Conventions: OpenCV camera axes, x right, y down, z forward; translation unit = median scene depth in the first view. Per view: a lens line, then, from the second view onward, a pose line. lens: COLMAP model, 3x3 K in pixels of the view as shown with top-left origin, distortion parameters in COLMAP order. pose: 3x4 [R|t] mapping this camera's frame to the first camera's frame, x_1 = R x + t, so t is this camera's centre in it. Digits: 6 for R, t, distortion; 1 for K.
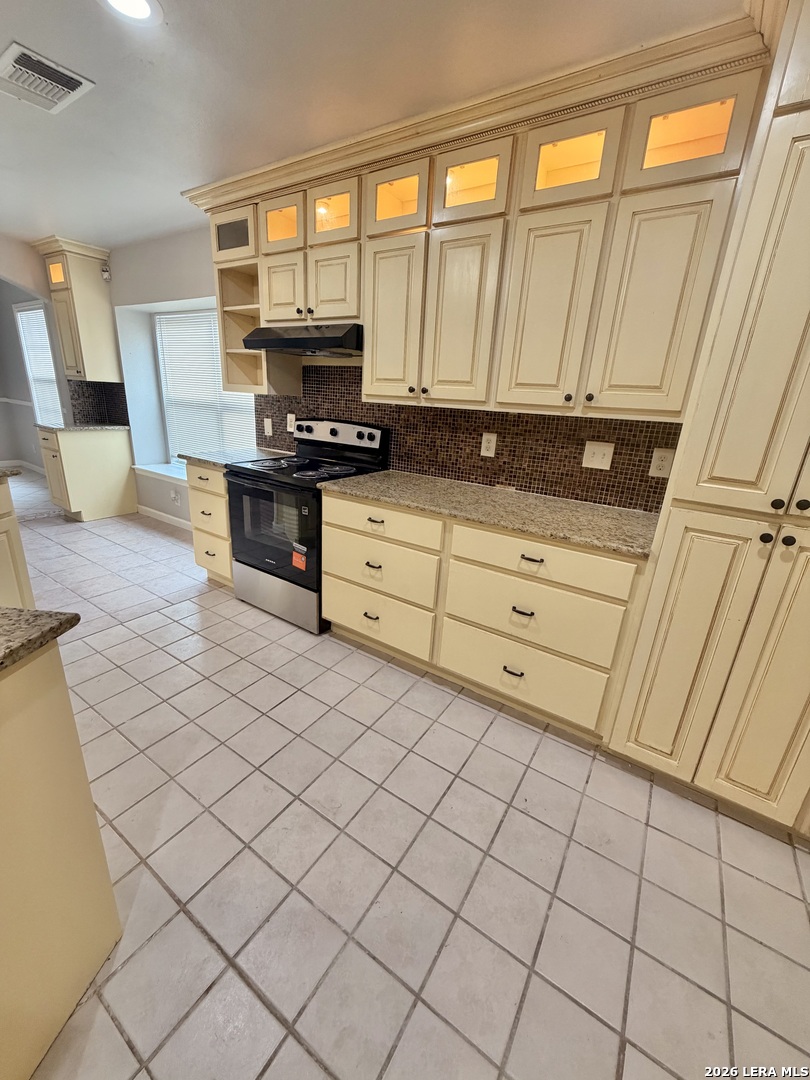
lens RADIAL K [[428.4, 0, 405.0], [0, 428.4, 540.0], [0, 0, 1]] dist [-0.000407, 0.000283]
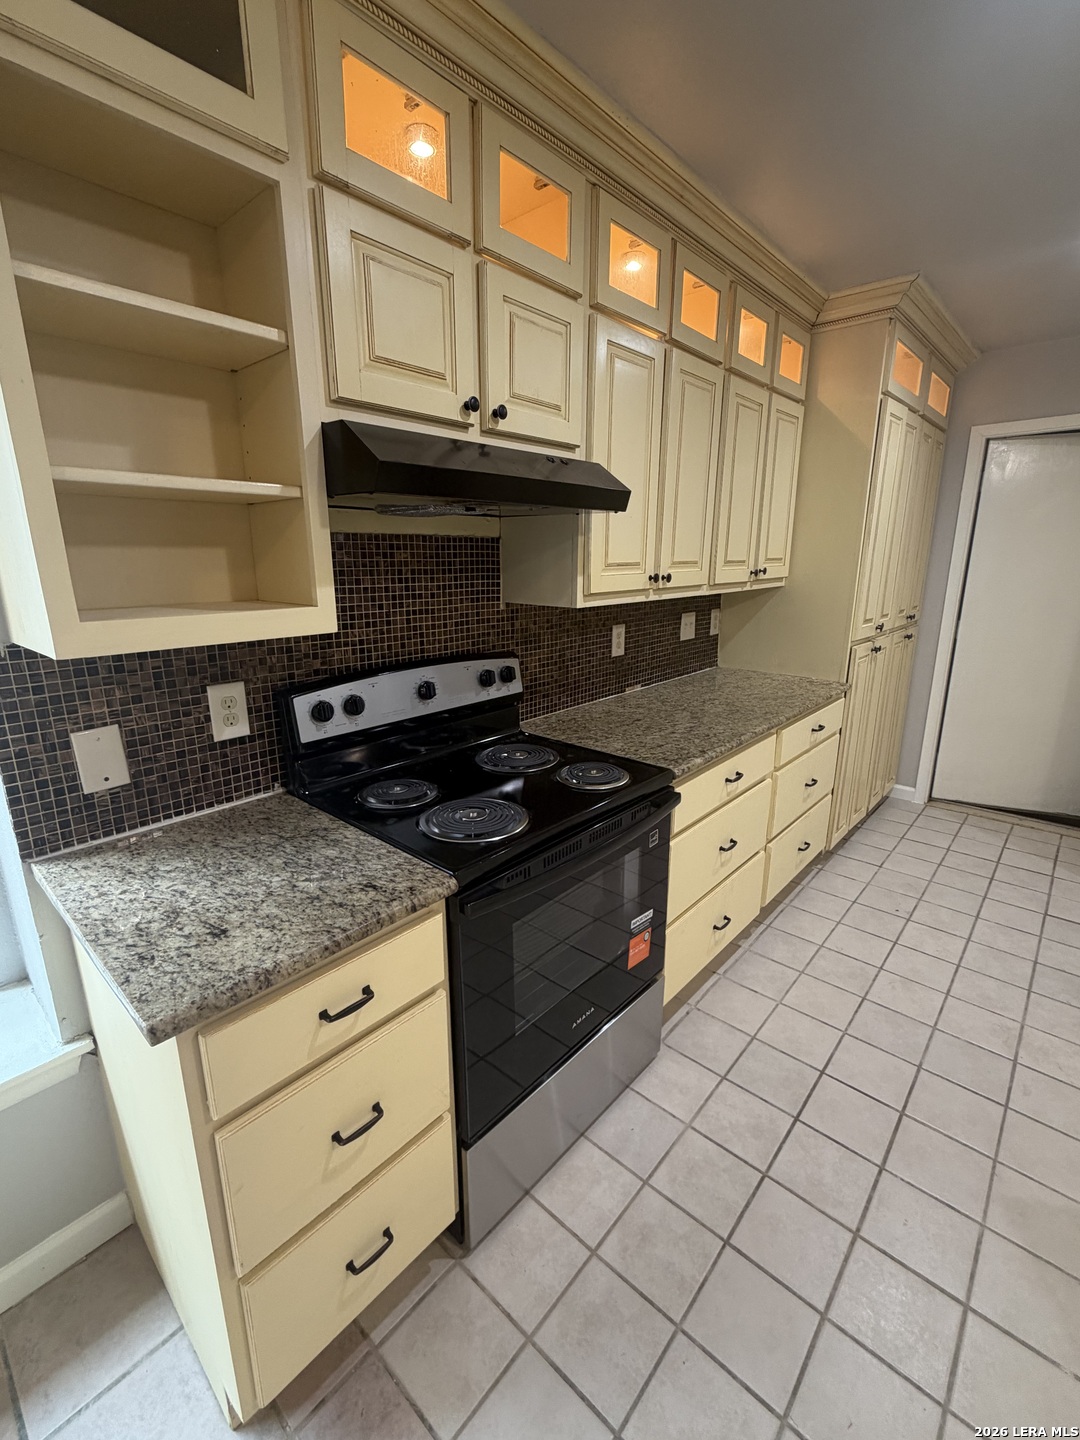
lens RADIAL K [[627.4, 0, 540.0], [0, 627.4, 720.0], [0, 0, 1]] dist [0.000582, 0.000186]
pose [[0.141912, -0.305500, 0.941558, -0.860804], [0.325236, 0.912767, 0.247139, -0.399240], [-0.934924, 0.271157, 0.228892, 0.898791]]
